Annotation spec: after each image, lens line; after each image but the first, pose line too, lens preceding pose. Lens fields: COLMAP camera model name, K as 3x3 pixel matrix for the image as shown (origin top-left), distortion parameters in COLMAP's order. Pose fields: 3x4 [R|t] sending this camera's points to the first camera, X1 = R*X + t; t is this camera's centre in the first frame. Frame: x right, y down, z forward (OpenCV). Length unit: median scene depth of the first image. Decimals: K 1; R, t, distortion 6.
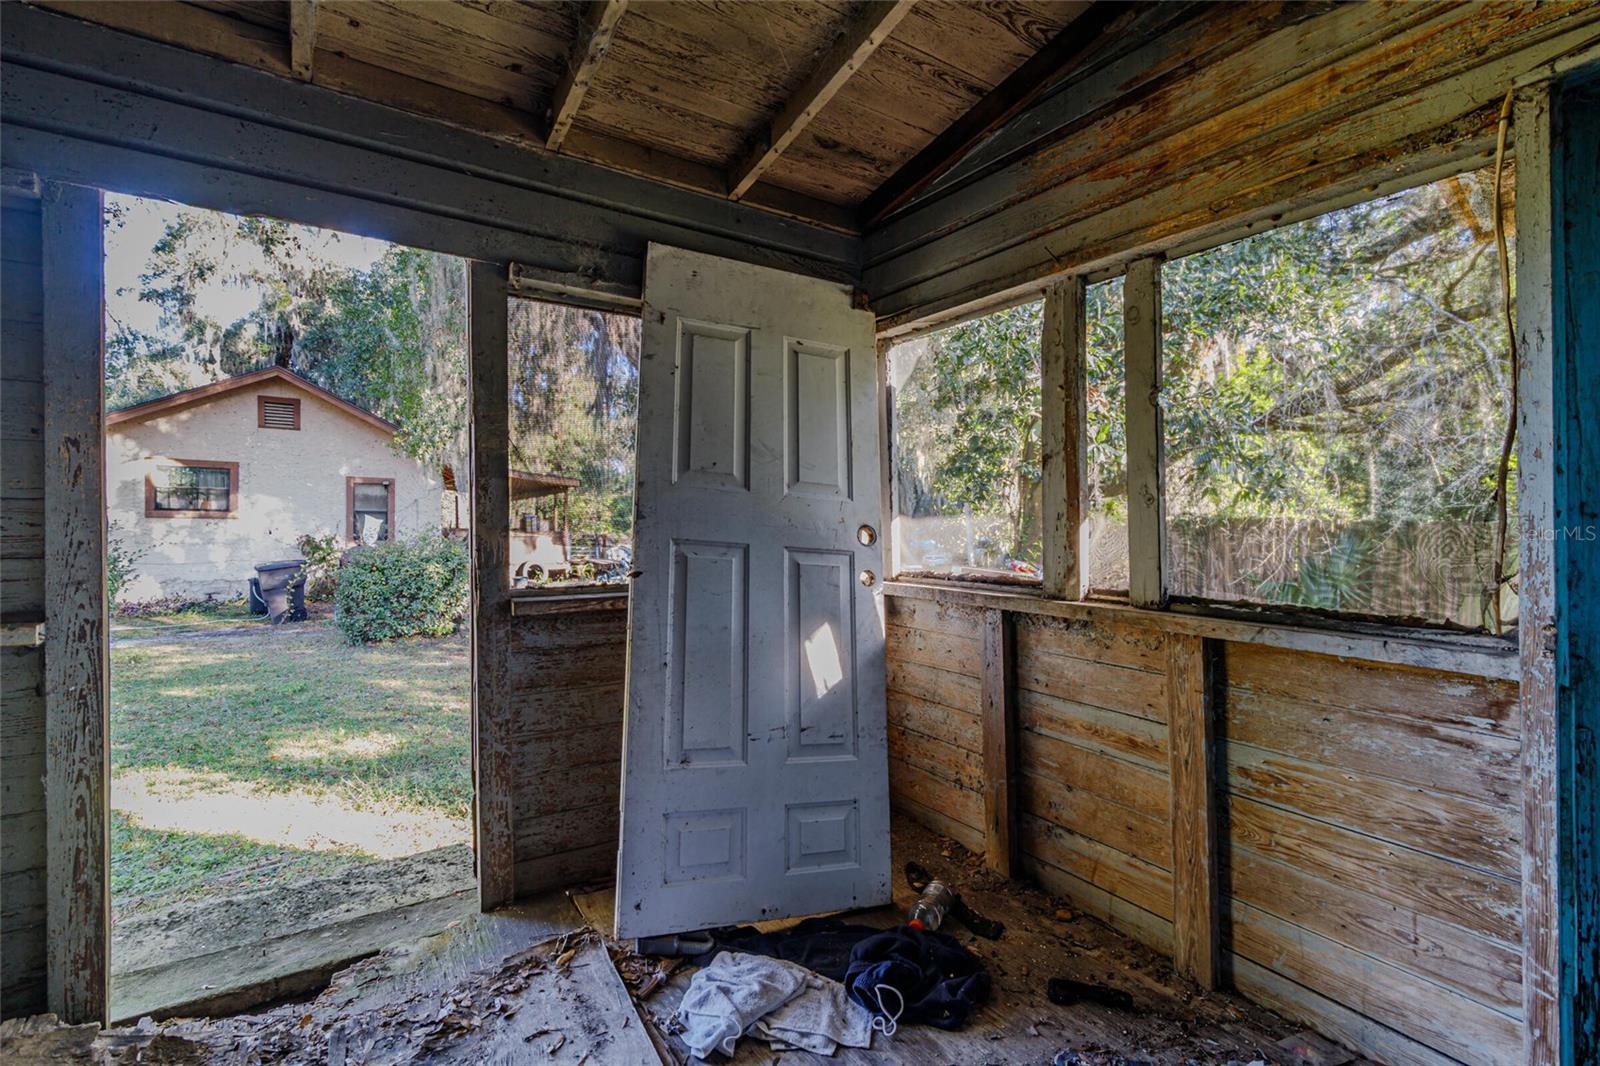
lens RADIAL K [[723.8, 0, 801.8], [0, 723.8, 537.2], [0, 0, 1]] dist [0.000111, -0.000779]
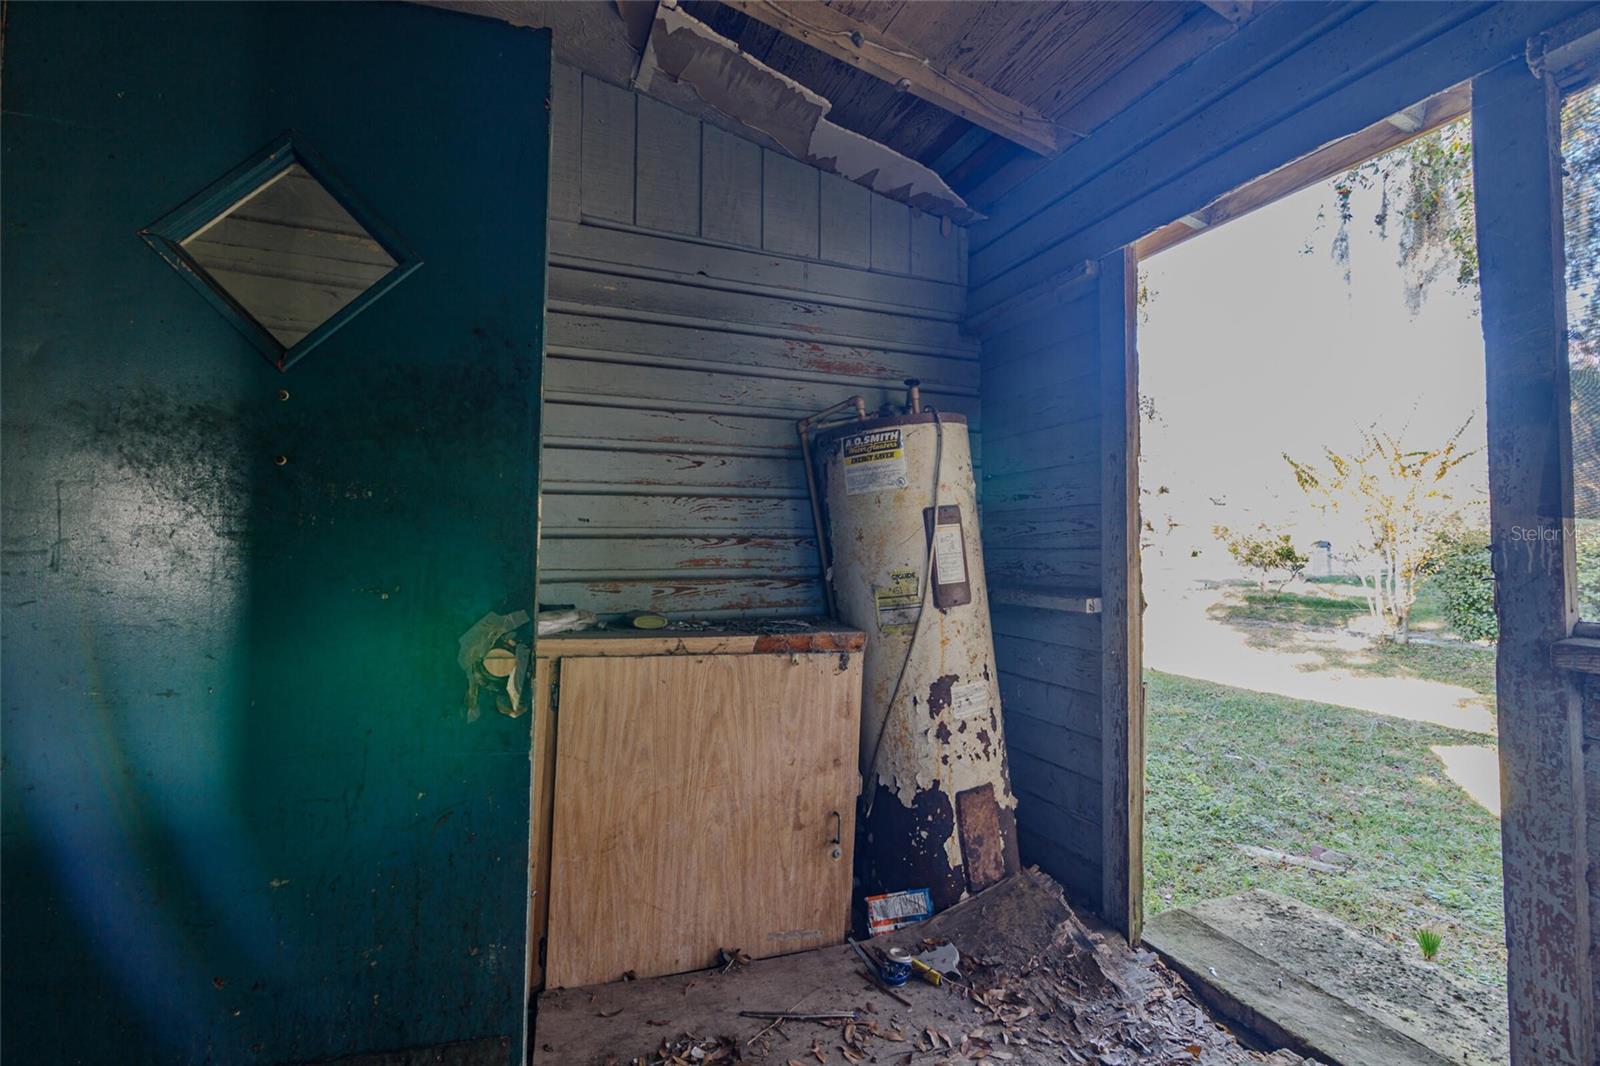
lens RADIAL K [[723.8, 0, 801.3], [0, 723.8, 533.1], [0, 0, 1]] dist [0.000111, -0.000779]
pose [[-0.198533, -0.010966, -0.980033, 0.261083], [-0.000054, 0.999938, -0.011178, 0.009640], [0.980094, -0.002166, -0.198522, 0.535197]]
